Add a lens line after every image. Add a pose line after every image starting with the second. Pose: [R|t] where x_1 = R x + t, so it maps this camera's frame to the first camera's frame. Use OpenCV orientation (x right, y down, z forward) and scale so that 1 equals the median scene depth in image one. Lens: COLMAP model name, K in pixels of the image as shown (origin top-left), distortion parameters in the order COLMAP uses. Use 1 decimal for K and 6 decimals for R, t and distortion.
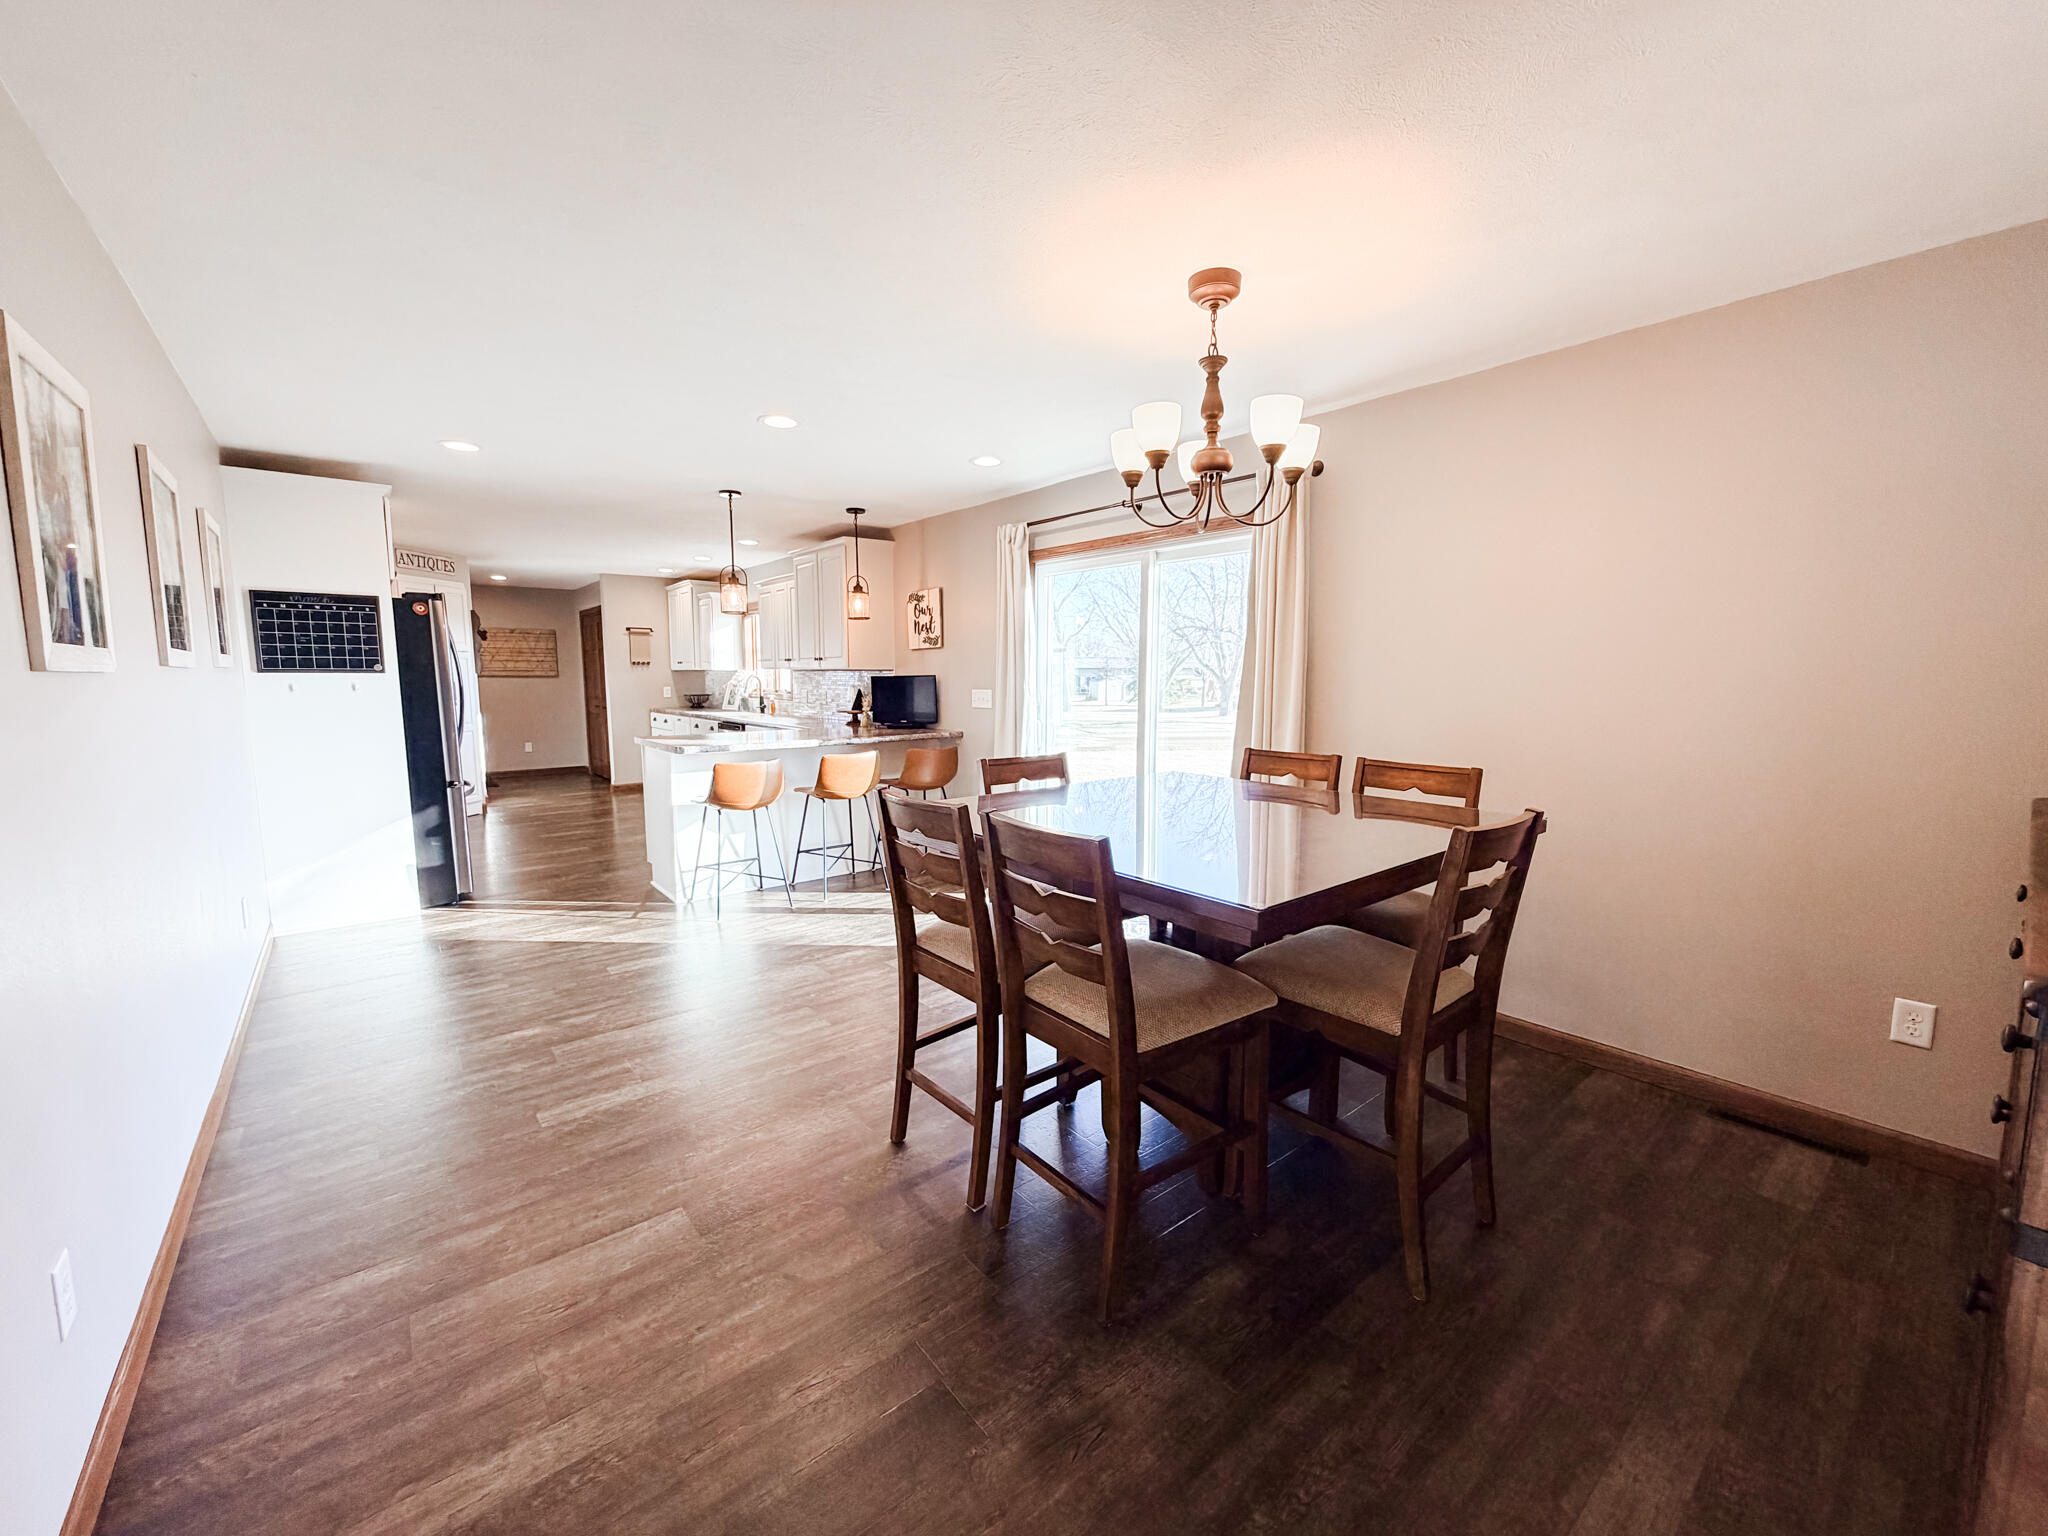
lens RADIAL K [[817.8, 0, 1023.9], [0, 817.8, 759.9], [0, 0, 1]] dist [0.000720, -0.000150]
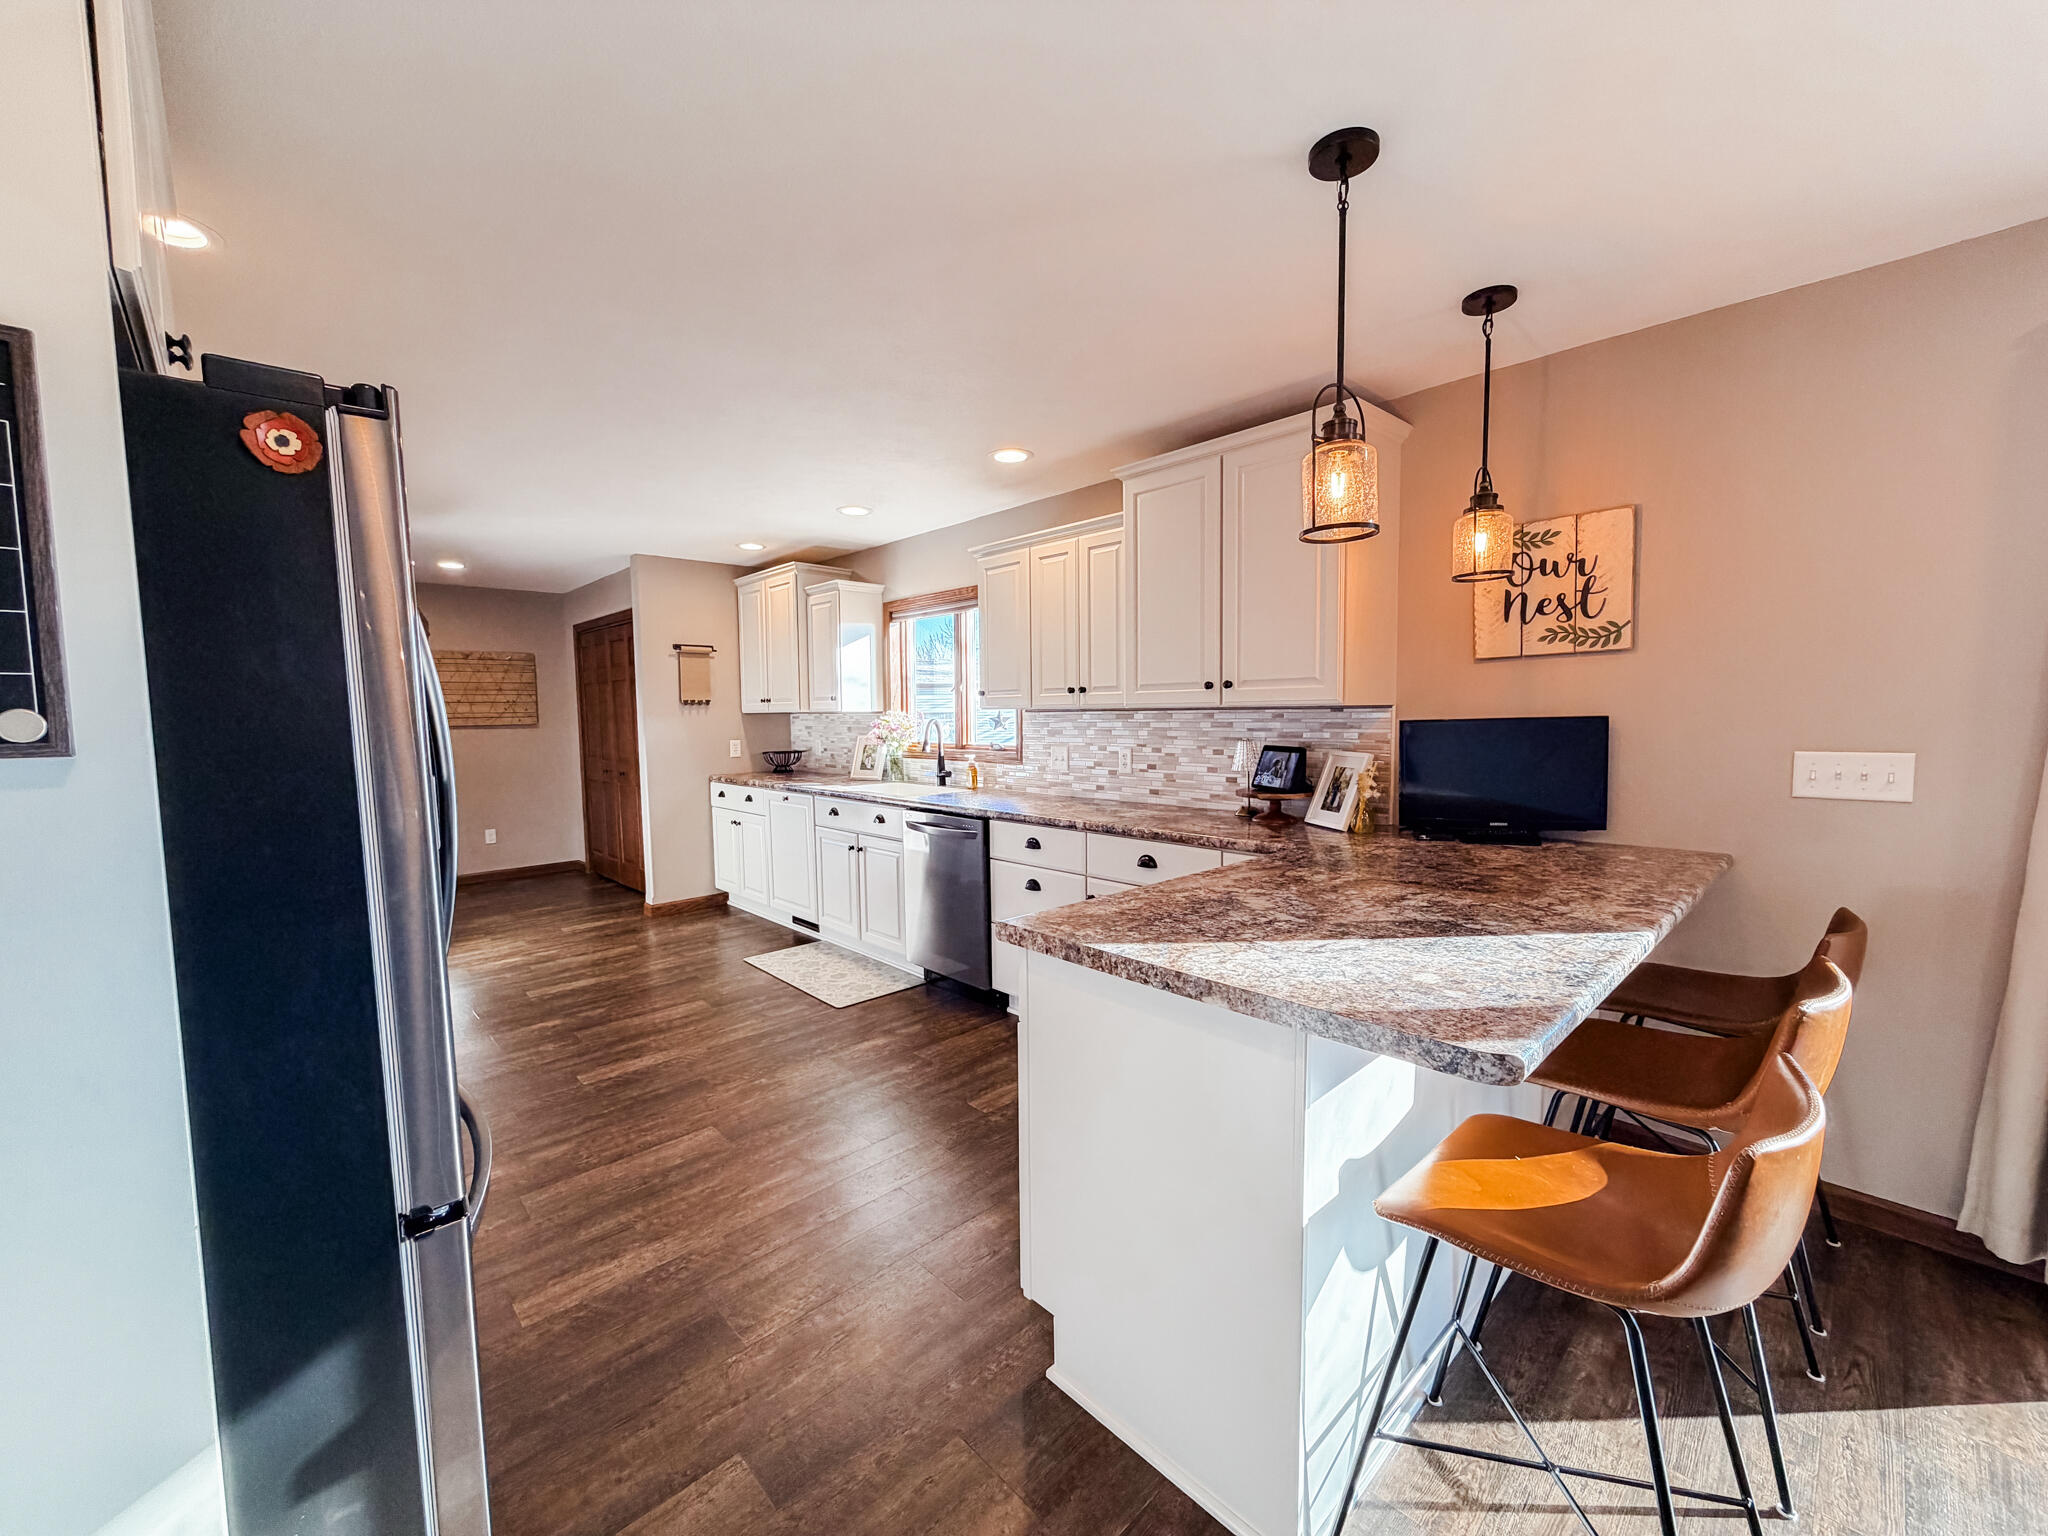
lens RADIAL K [[817.8, 0, 1020.1], [0, 817.8, 767.1], [0, 0, 1]] dist [0.000720, -0.000150]
pose [[0.997137, -0.020000, 0.072921, -0.428813], [0.022625, 0.999119, -0.035352, -0.068088], [-0.072149, 0.036900, 0.996711, 0.591766]]
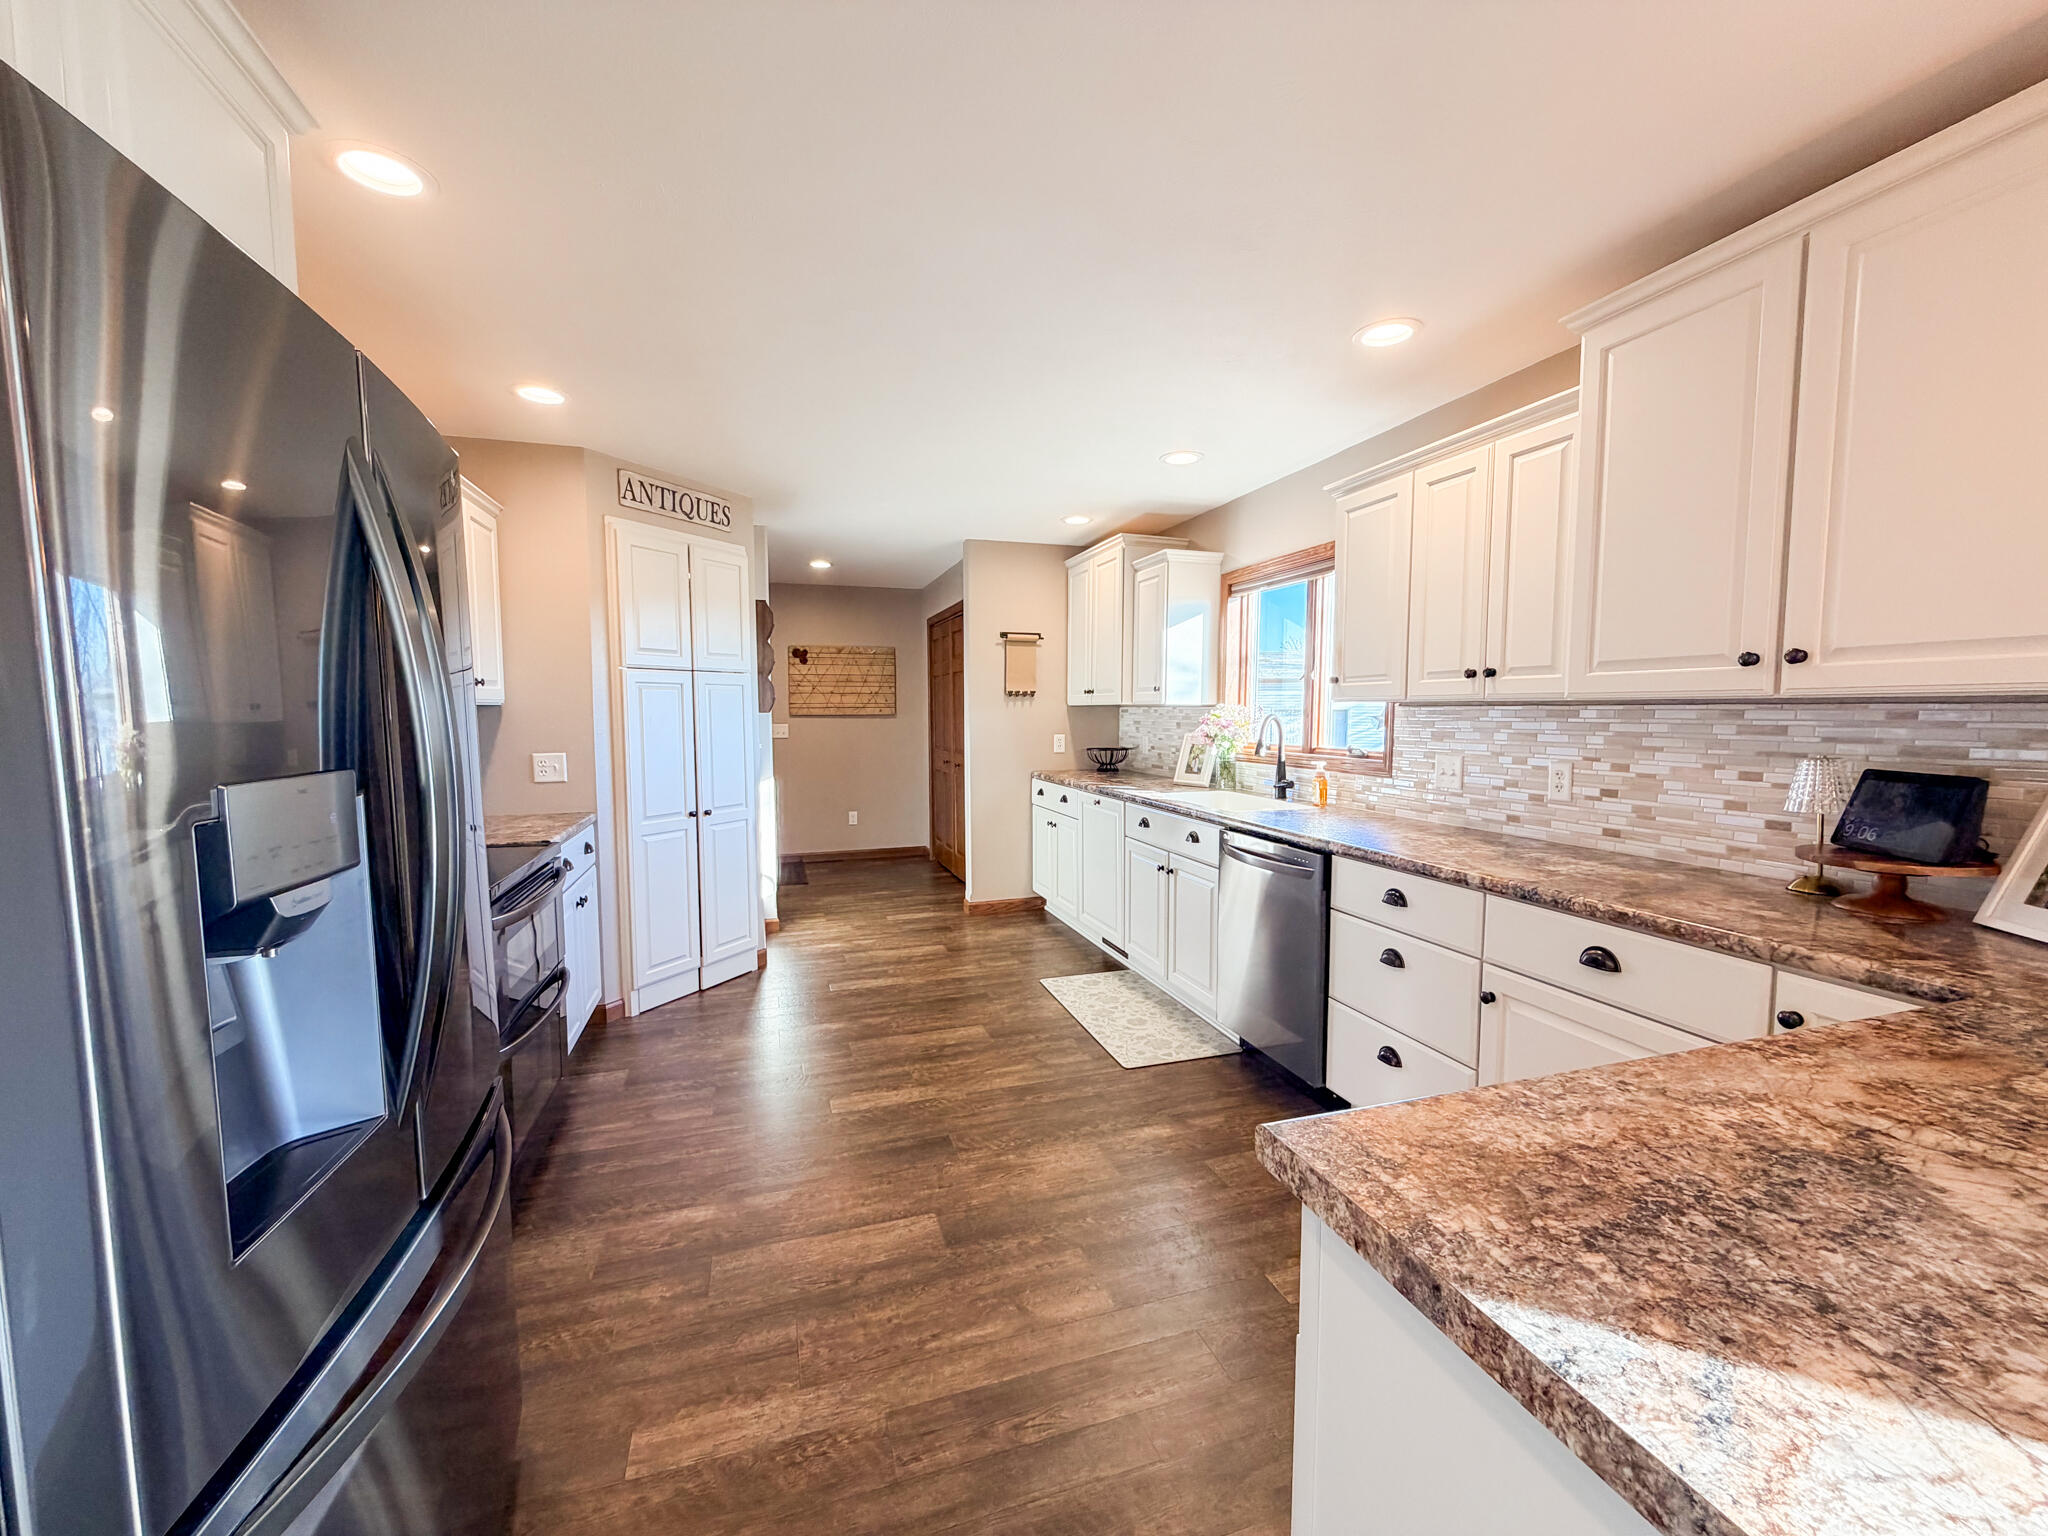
lens RADIAL K [[817.8, 0, 1020.5], [0, 817.8, 769.4], [0, 0, 1]] dist [0.000720, -0.000150]
pose [[0.931577, 0.023543, -0.362781, -0.405891], [-0.034946, 0.999079, -0.024902, -0.079793], [0.361861, 0.035876, 0.931542, 0.731271]]
